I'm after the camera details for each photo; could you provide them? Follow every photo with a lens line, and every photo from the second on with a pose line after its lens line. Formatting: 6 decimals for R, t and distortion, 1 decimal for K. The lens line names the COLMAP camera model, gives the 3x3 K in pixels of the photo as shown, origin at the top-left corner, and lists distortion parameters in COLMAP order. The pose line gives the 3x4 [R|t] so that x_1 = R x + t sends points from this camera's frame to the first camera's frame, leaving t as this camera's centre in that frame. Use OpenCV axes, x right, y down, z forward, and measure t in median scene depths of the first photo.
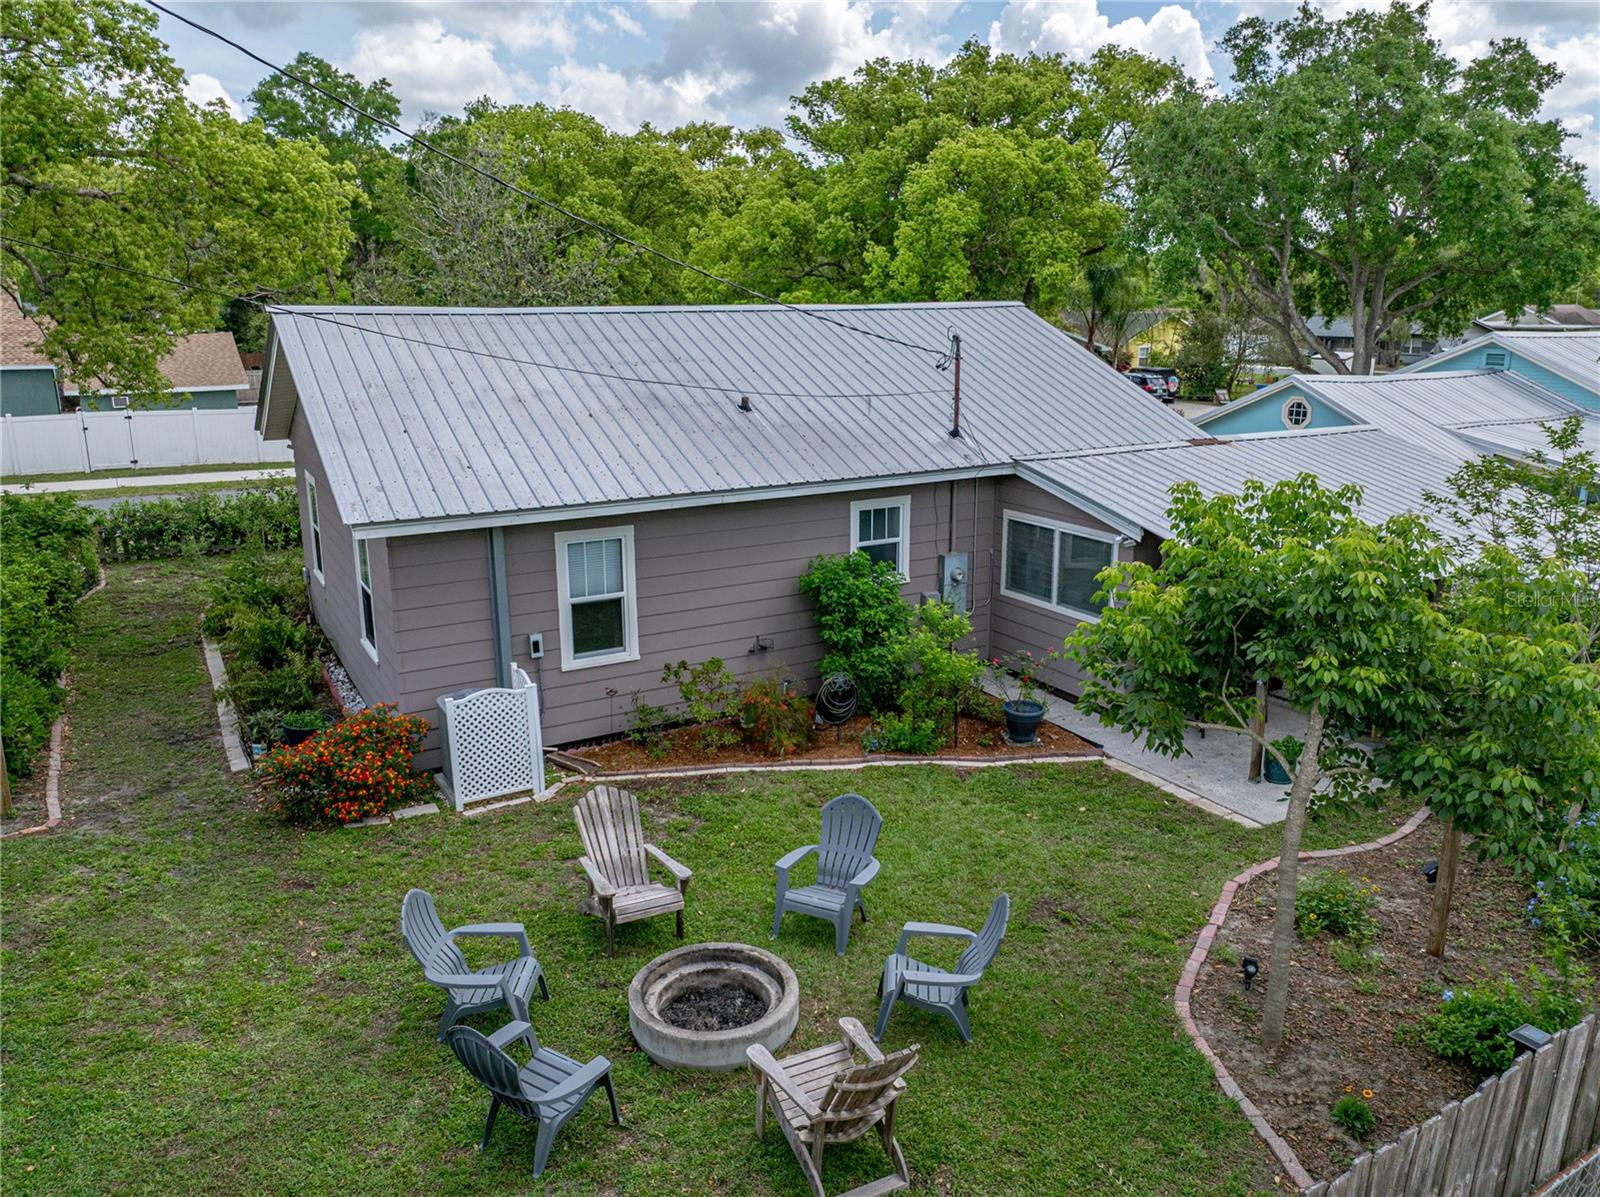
lens RADIAL K [[1142.9, 0, 817.8], [0, 1142.9, 612.9], [0, 0, 1]] dist [-0.031906, 0.015509]
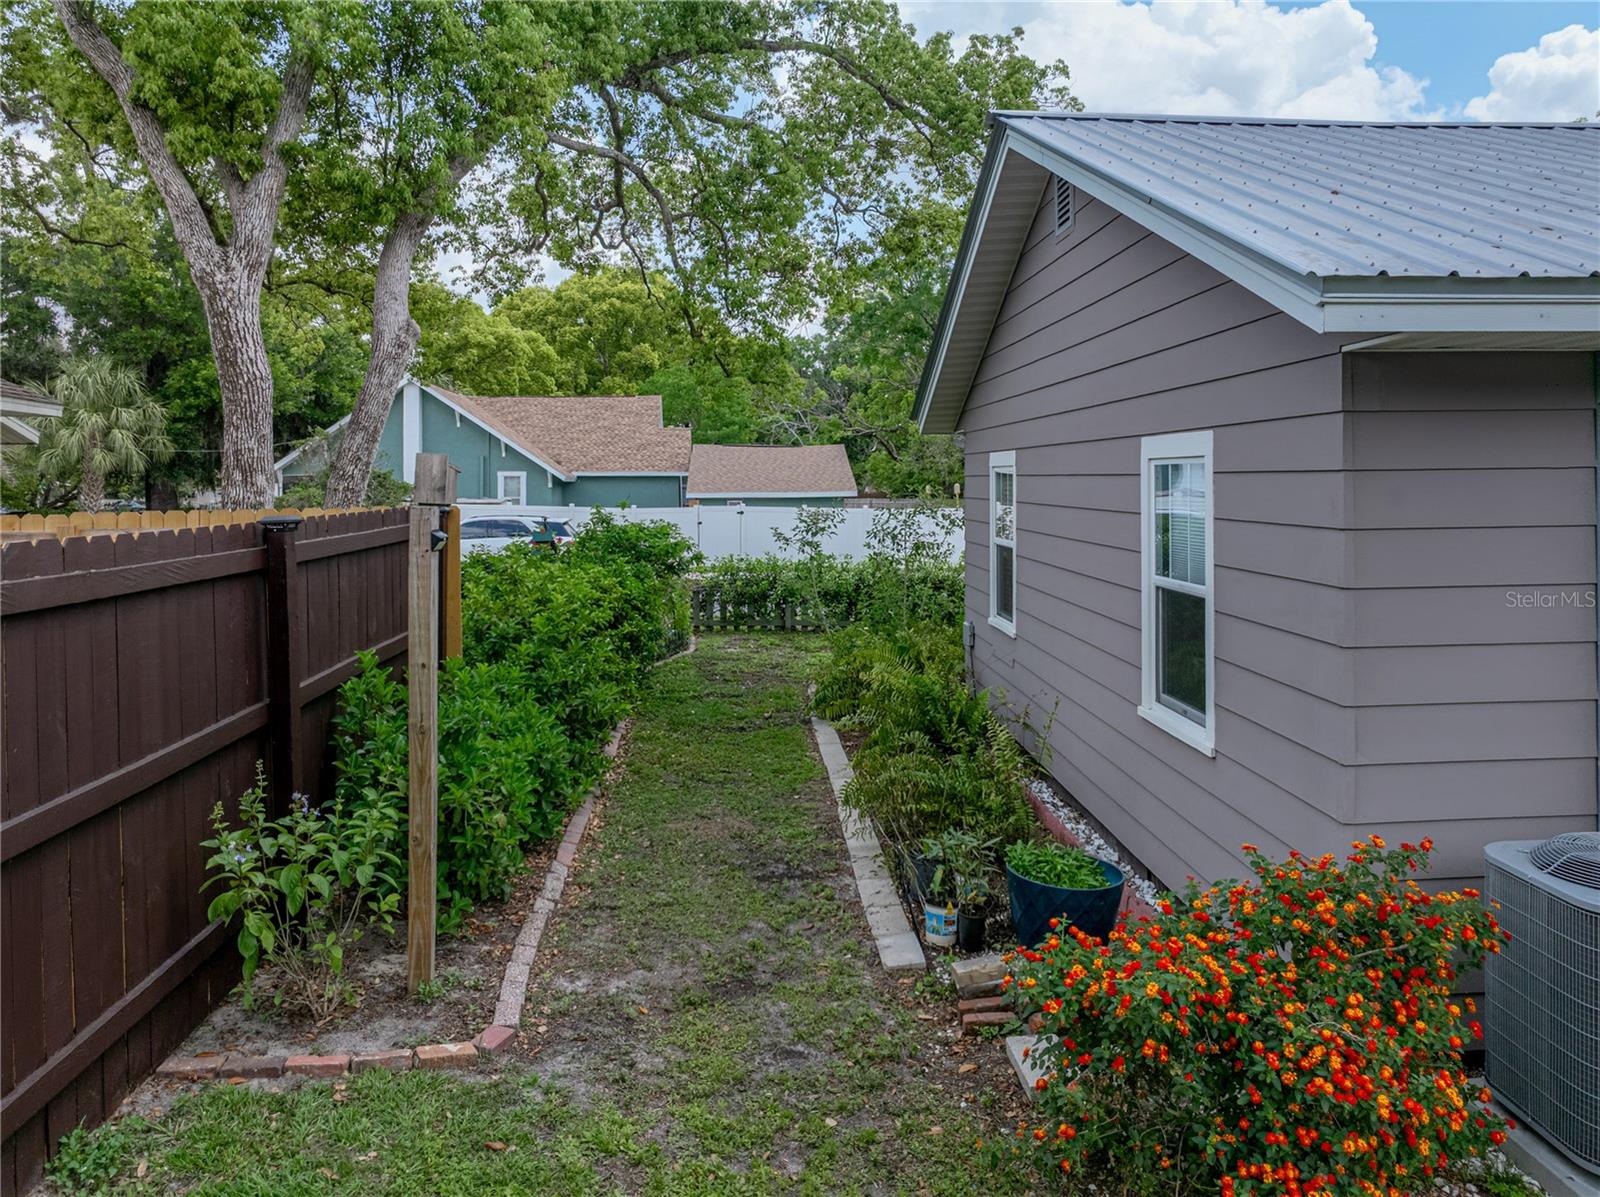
lens RADIAL K [[1142.9, 0, 824.0], [0, 1142.9, 503.5], [0, 0, 1]] dist [-0.031906, 0.015509]
pose [[0.894614, -0.002204, -0.446835, -0.336231], [-0.110743, 0.967697, -0.226493, 0.069051], [0.432900, 0.252107, 0.865471, 0.561614]]
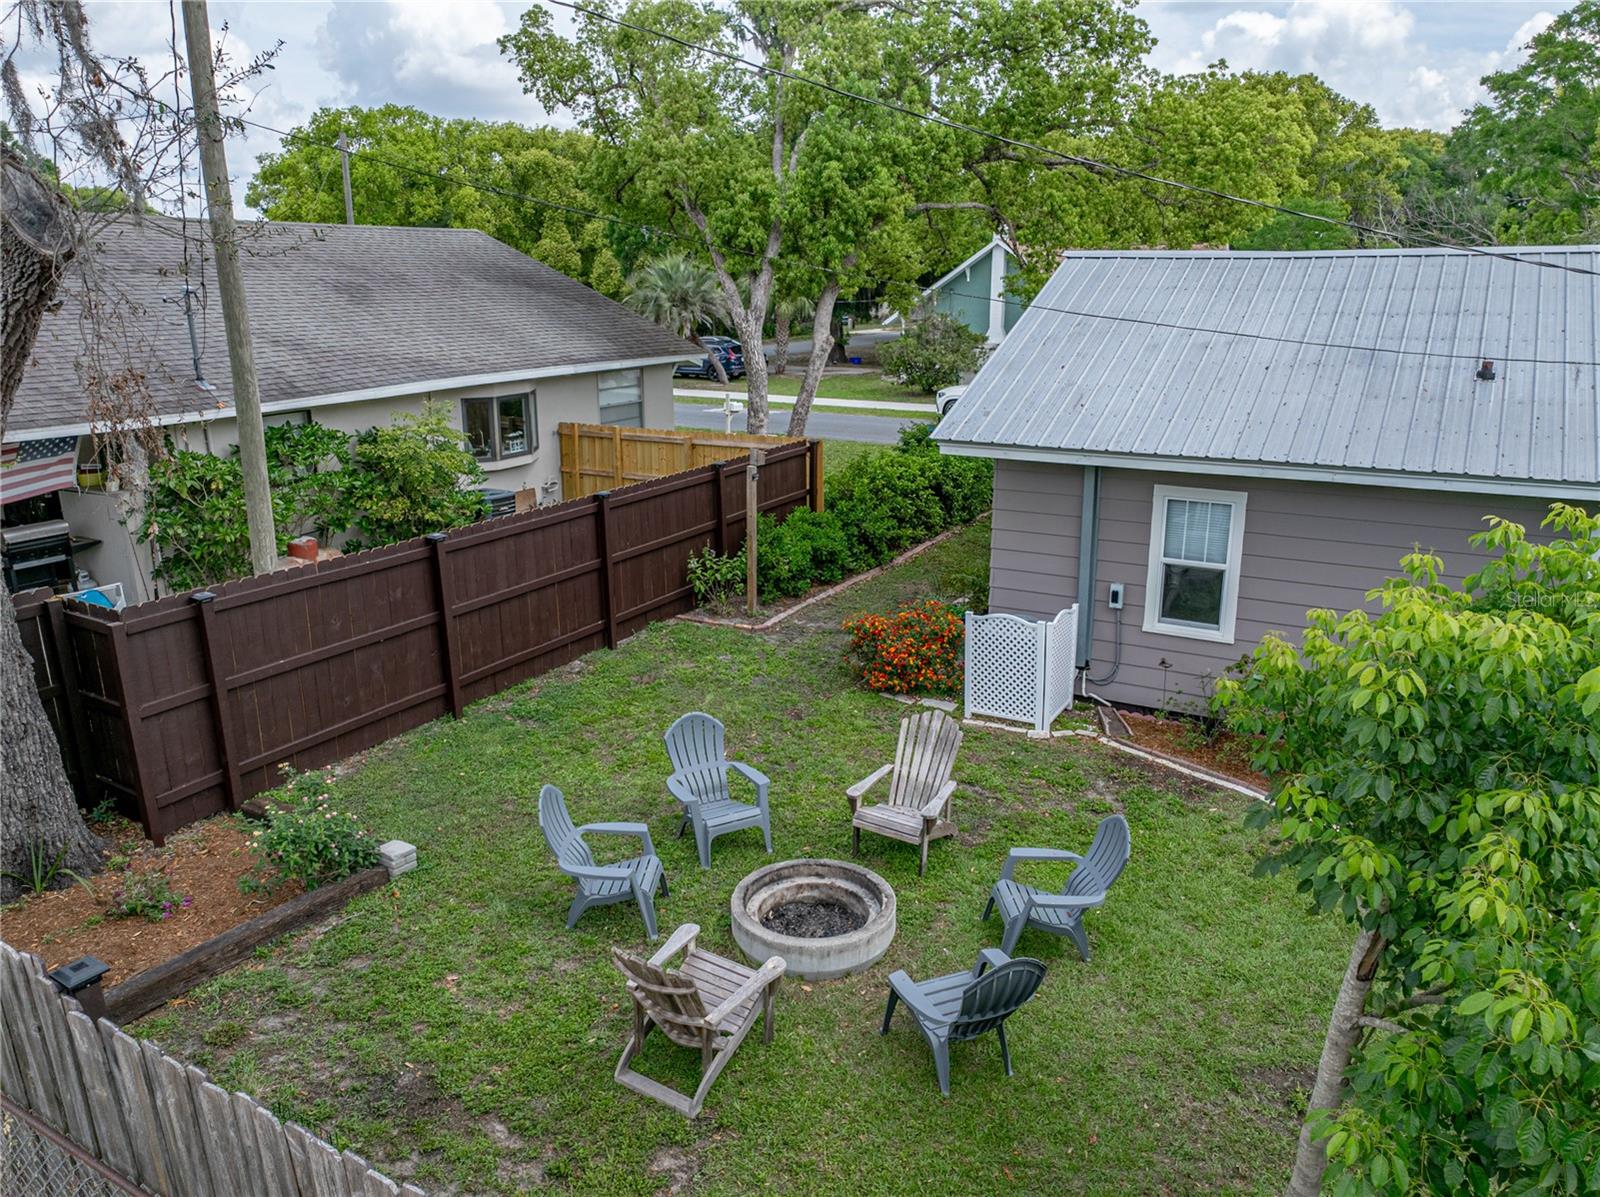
lens RADIAL K [[1142.9, 0, 812.3], [0, 1142.9, 603.9], [0, 0, 1]] dist [-0.031906, 0.015509]
pose [[0.492877, 0.235390, -0.837654, 0.446500], [-0.220156, 0.965122, 0.141670, -0.045804], [0.841786, 0.114588, 0.527509, 0.270004]]
